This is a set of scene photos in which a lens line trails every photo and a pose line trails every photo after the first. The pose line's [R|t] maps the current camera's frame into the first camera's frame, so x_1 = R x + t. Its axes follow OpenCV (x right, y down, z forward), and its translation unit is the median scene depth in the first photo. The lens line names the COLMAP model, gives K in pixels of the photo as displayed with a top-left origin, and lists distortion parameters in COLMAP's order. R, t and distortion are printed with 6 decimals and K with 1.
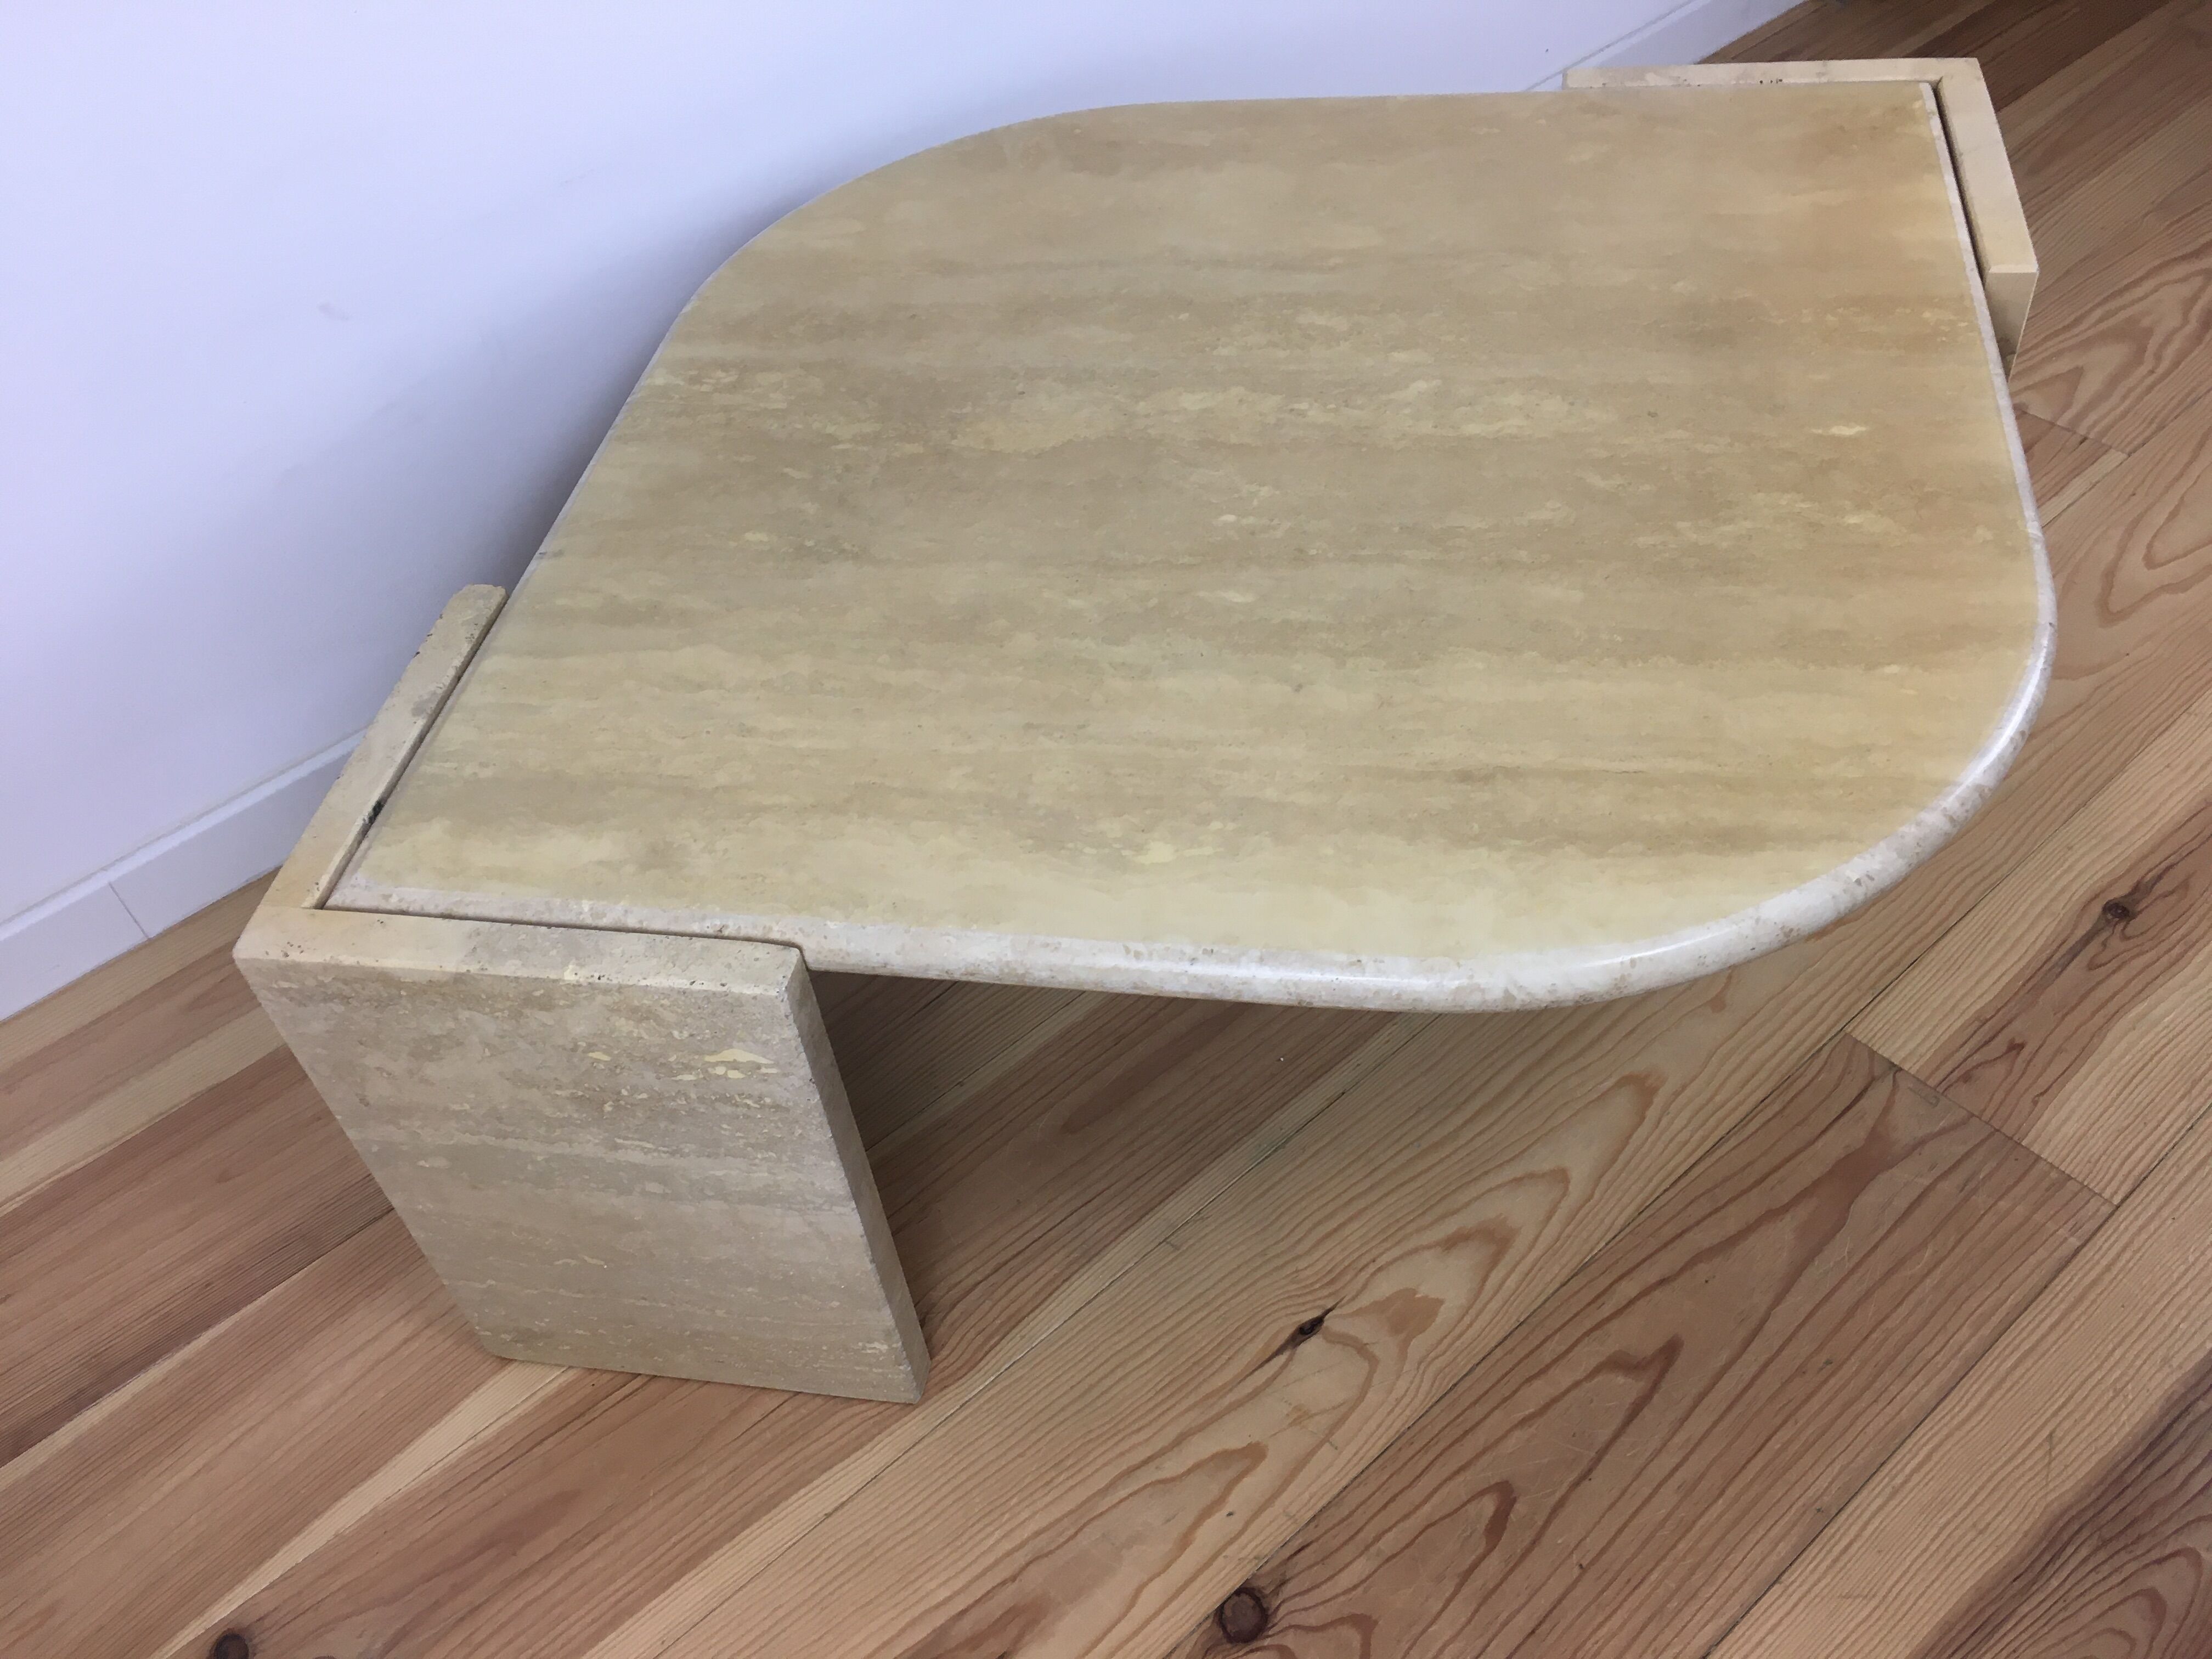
lens RADIAL K [[1898.5, 0, 1106.0], [0, 1898.5, 829.5], [0, 0, 1]] dist [0.076151, -0.125968]
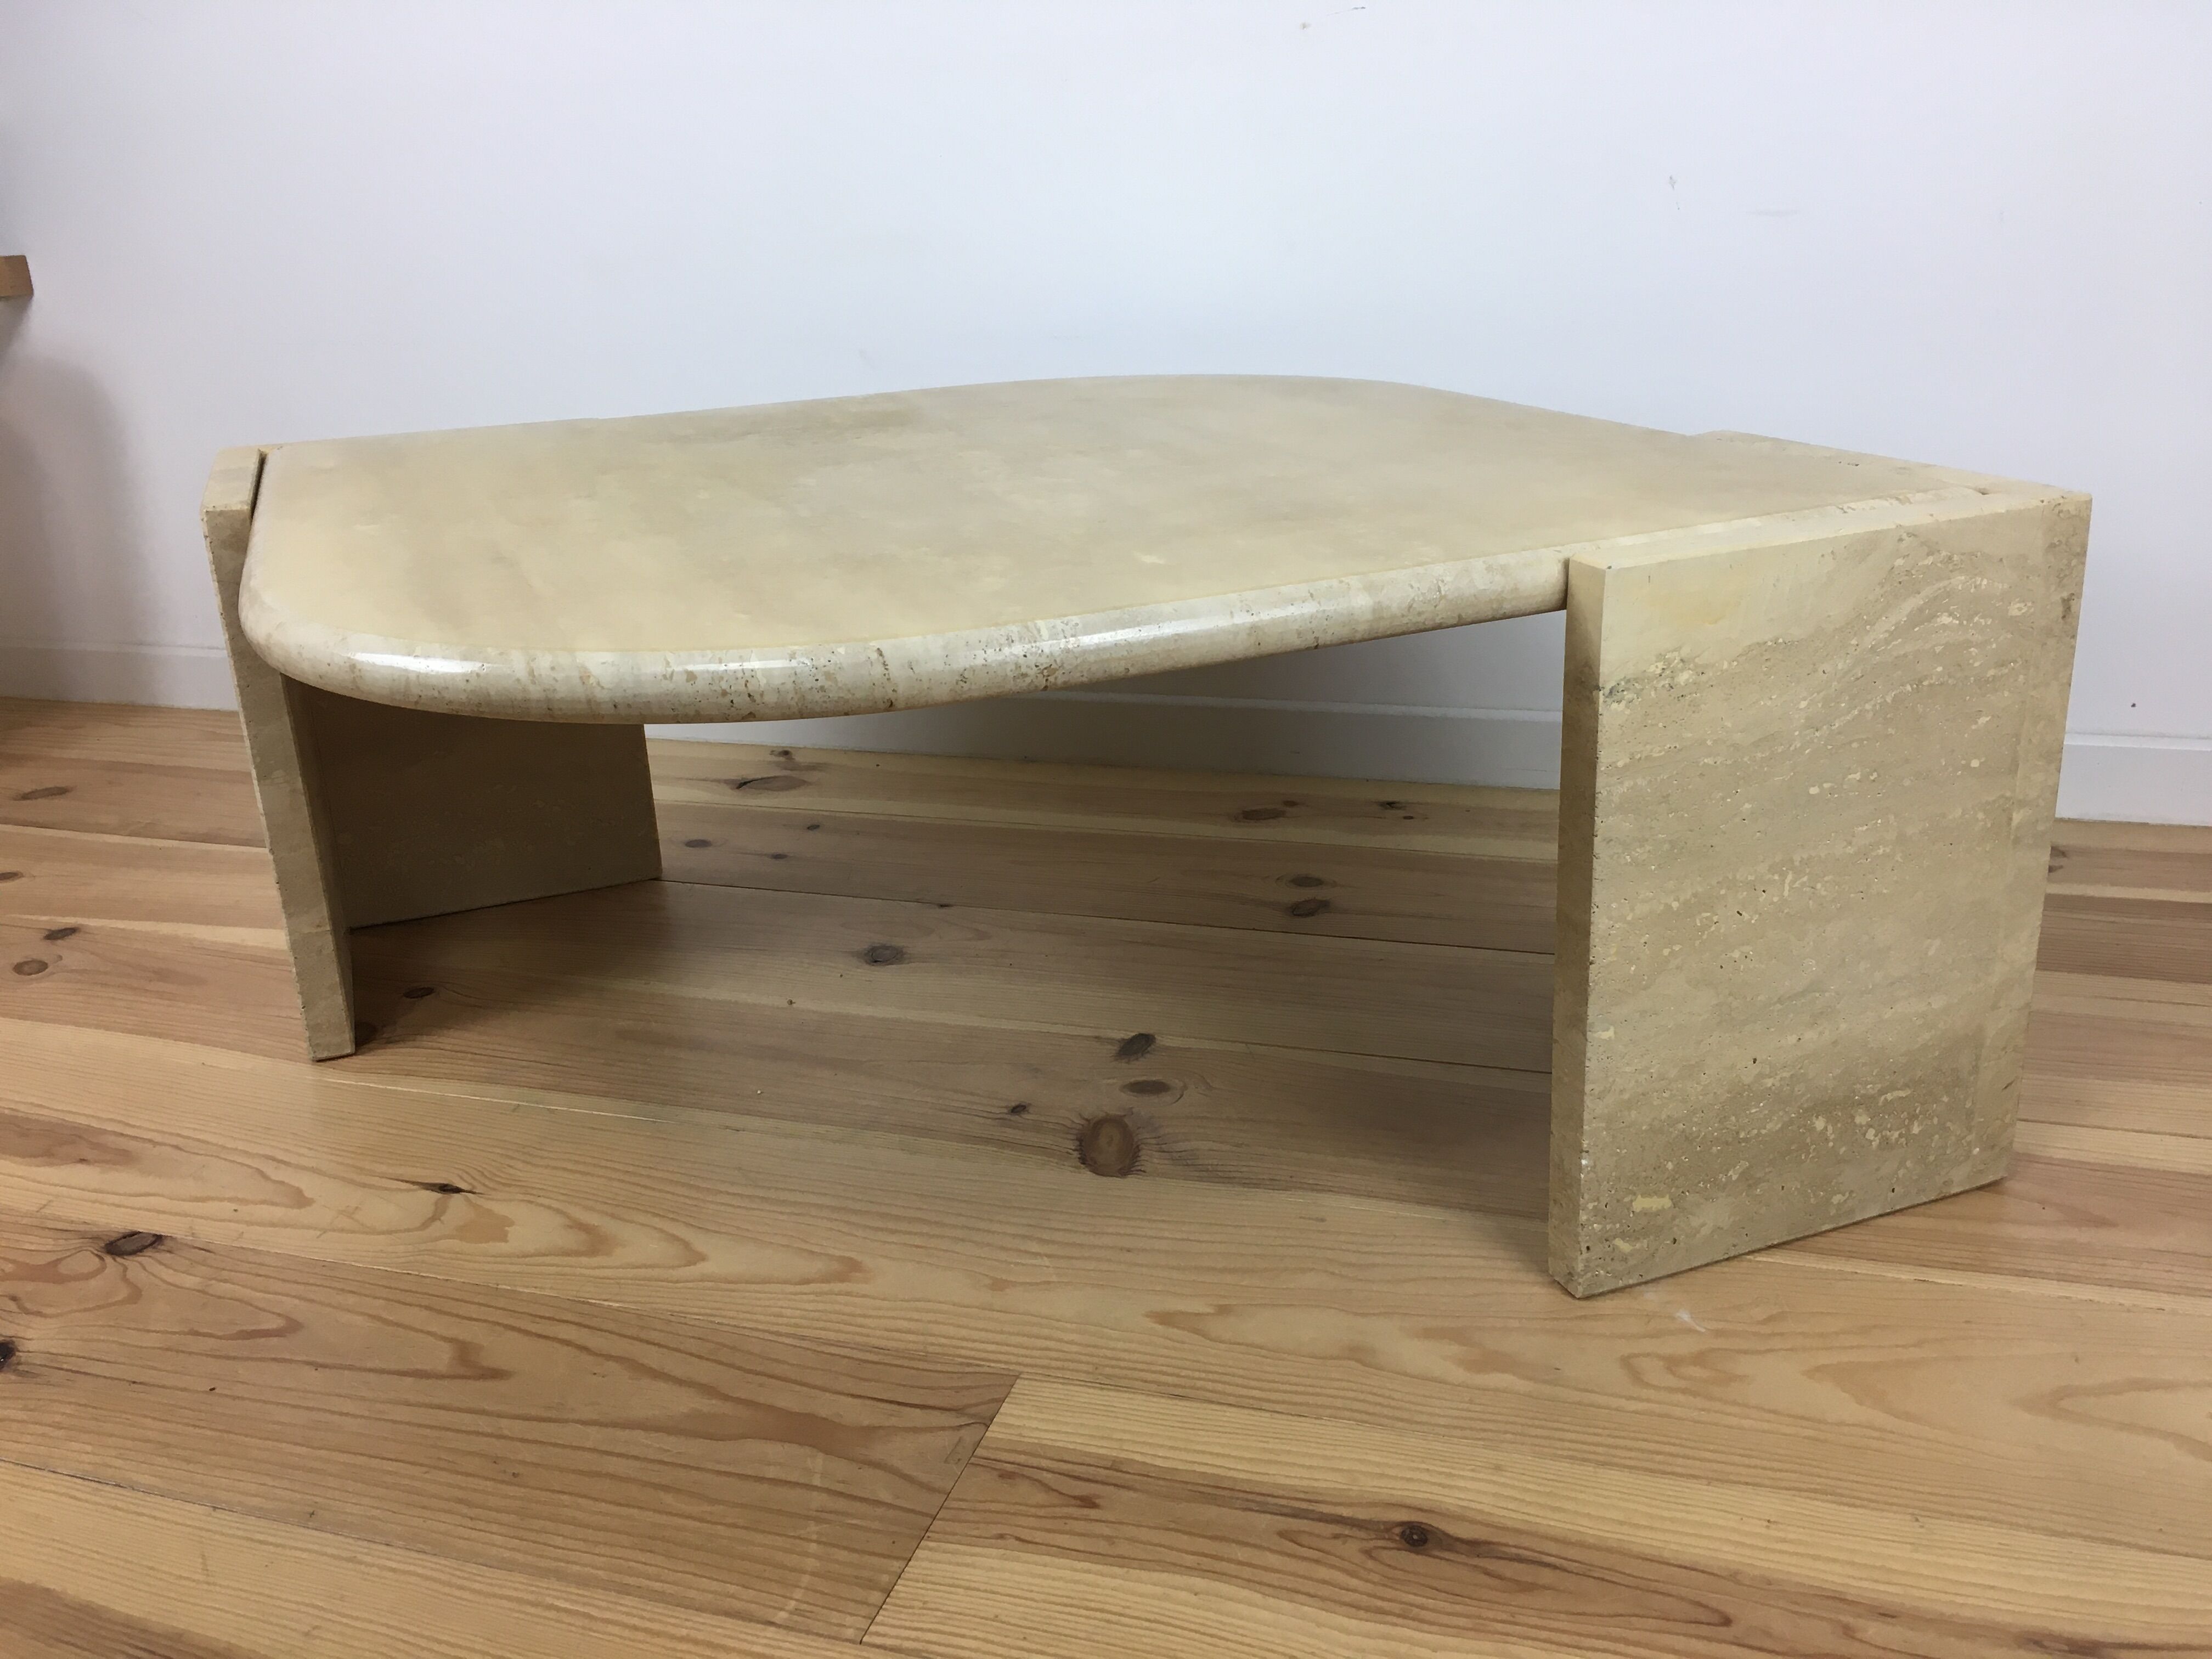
lens RADIAL K [[1898.5, 0, 1106.0], [0, 1898.5, 829.5], [0, 0, 1]] dist [0.076151, -0.125968]
pose [[0.521422, 0.365917, -0.770859, 1.041537], [-0.619195, 0.783844, -0.046753, -0.057836], [0.587126, 0.501691, 0.635287, 0.486714]]
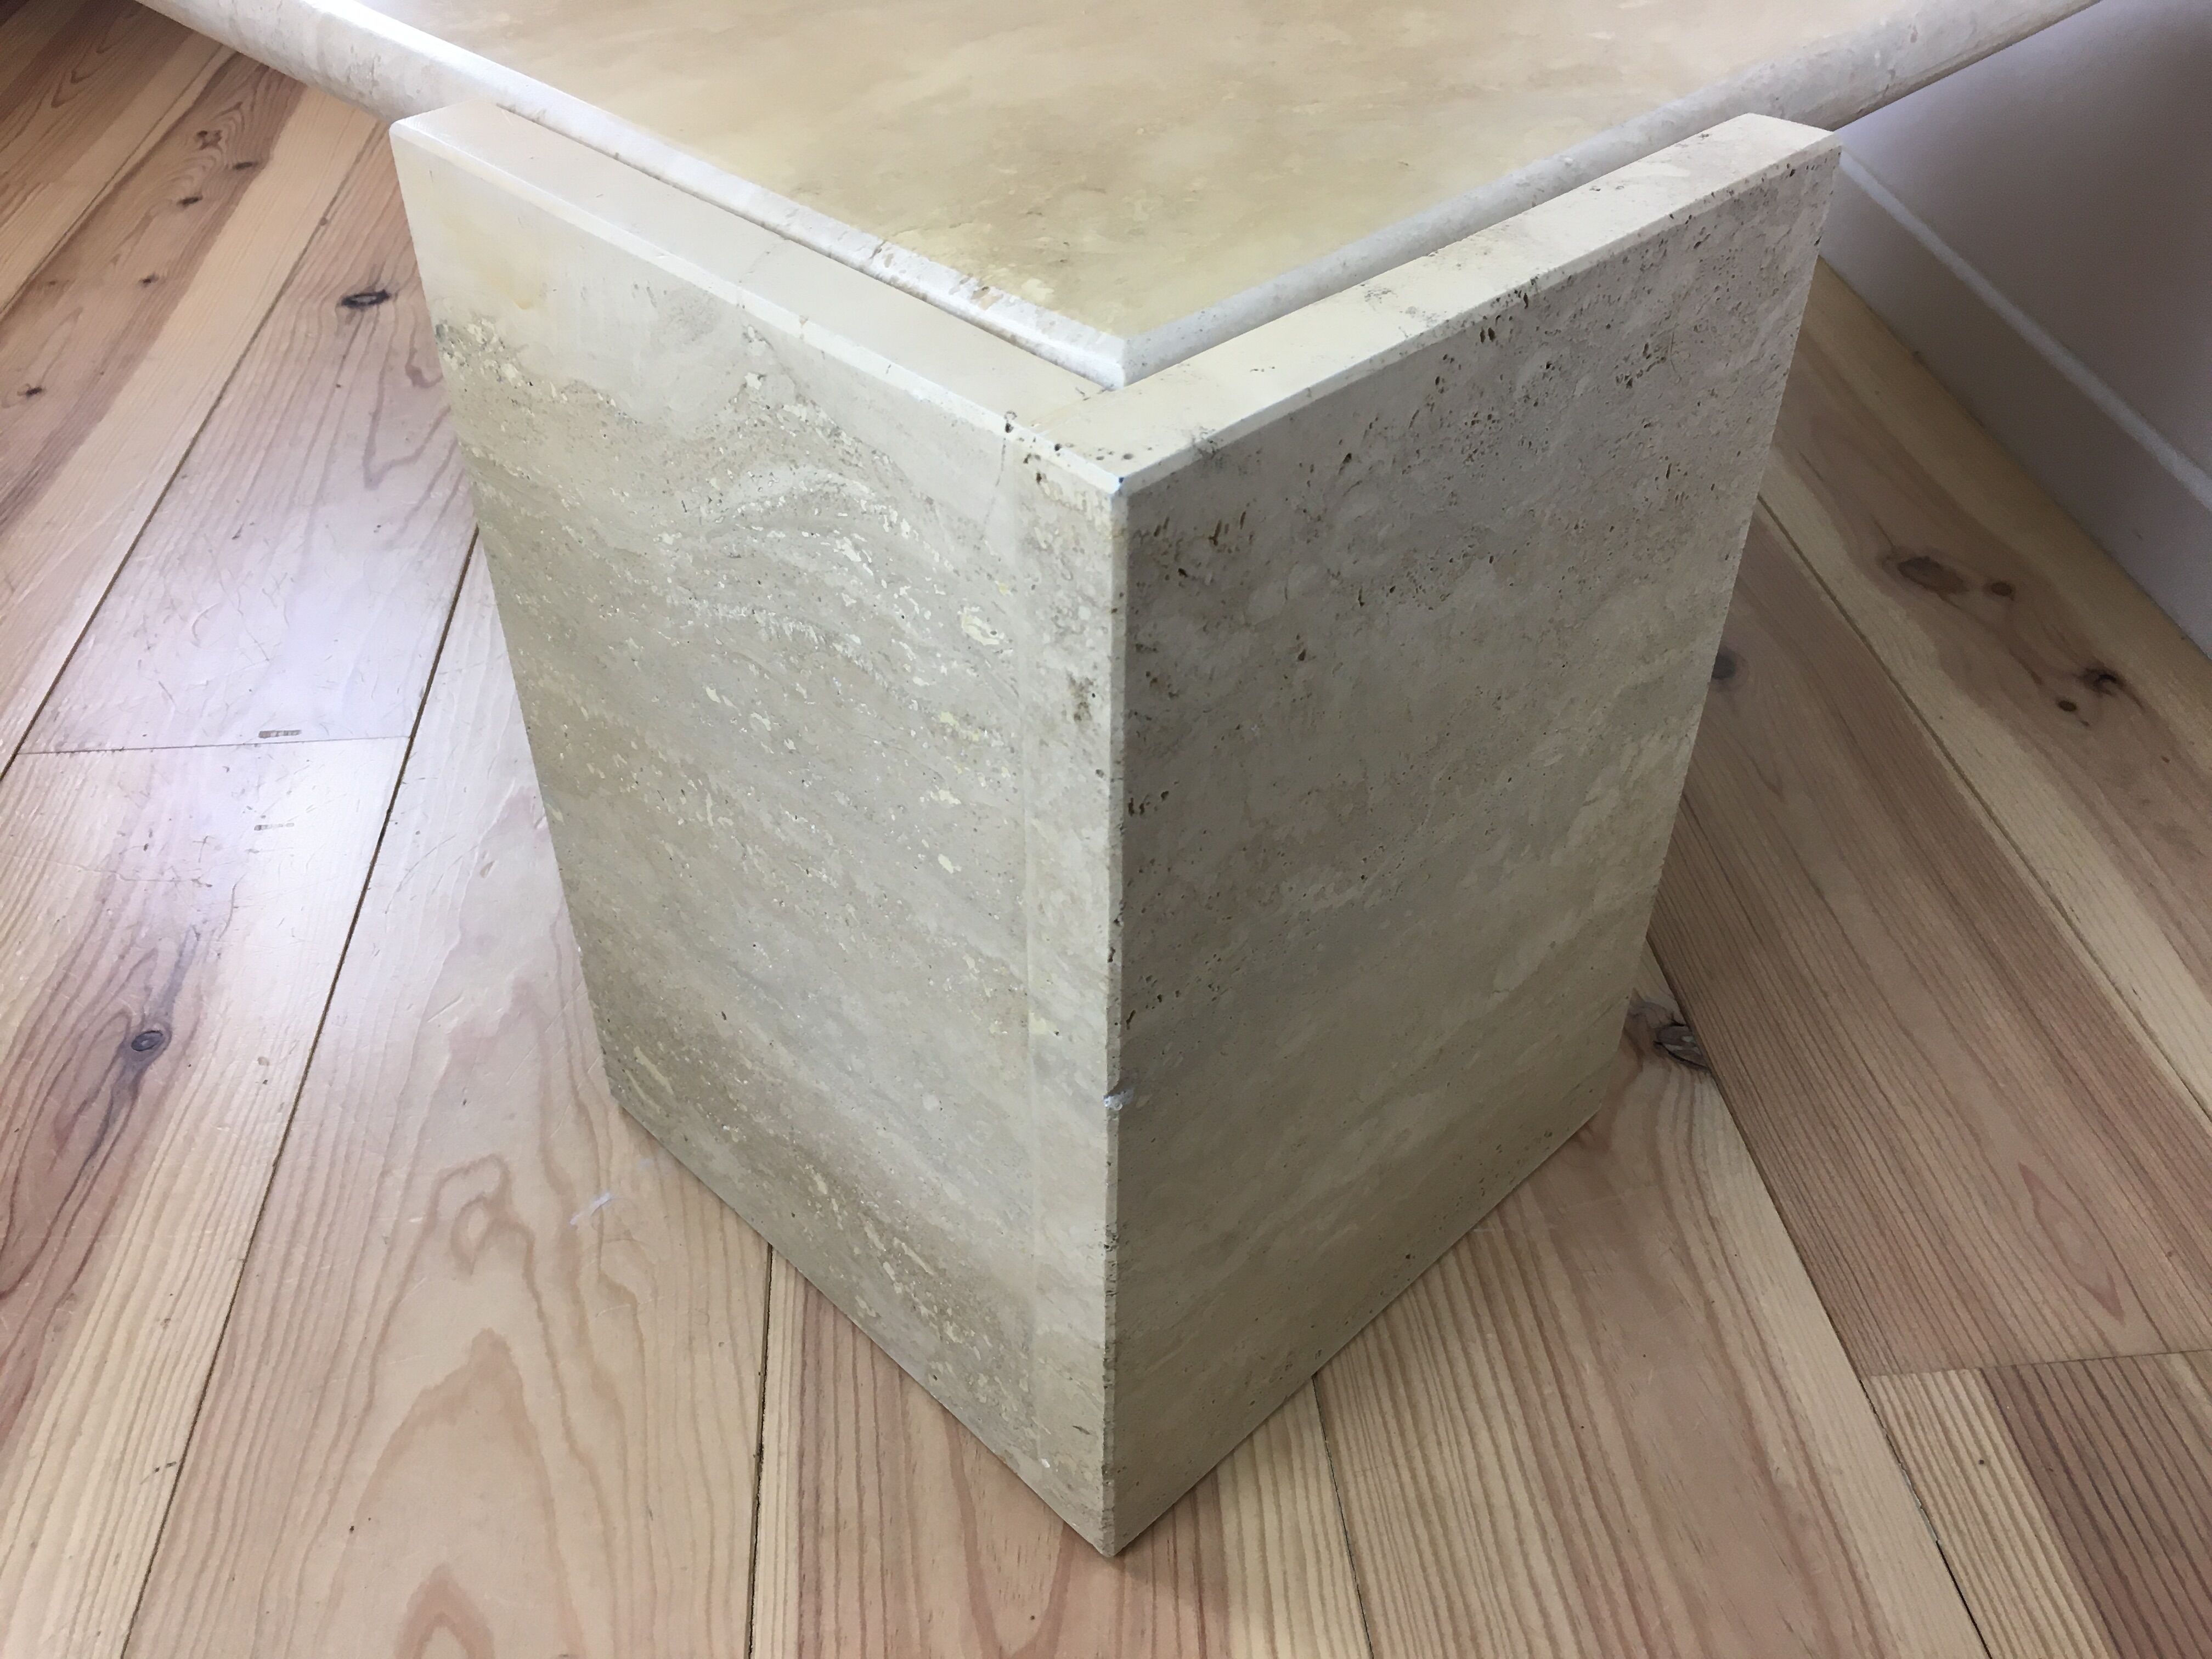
lens RADIAL K [[1898.5, 0, 1106.0], [0, 1898.5, 829.5], [0, 0, 1]] dist [0.076151, -0.125968]
pose [[-0.568009, 0.593292, -0.570412, 0.781852], [-0.554814, 0.235893, 0.797832, -0.741620], [0.607903, 0.769649, 0.195177, 1.198119]]
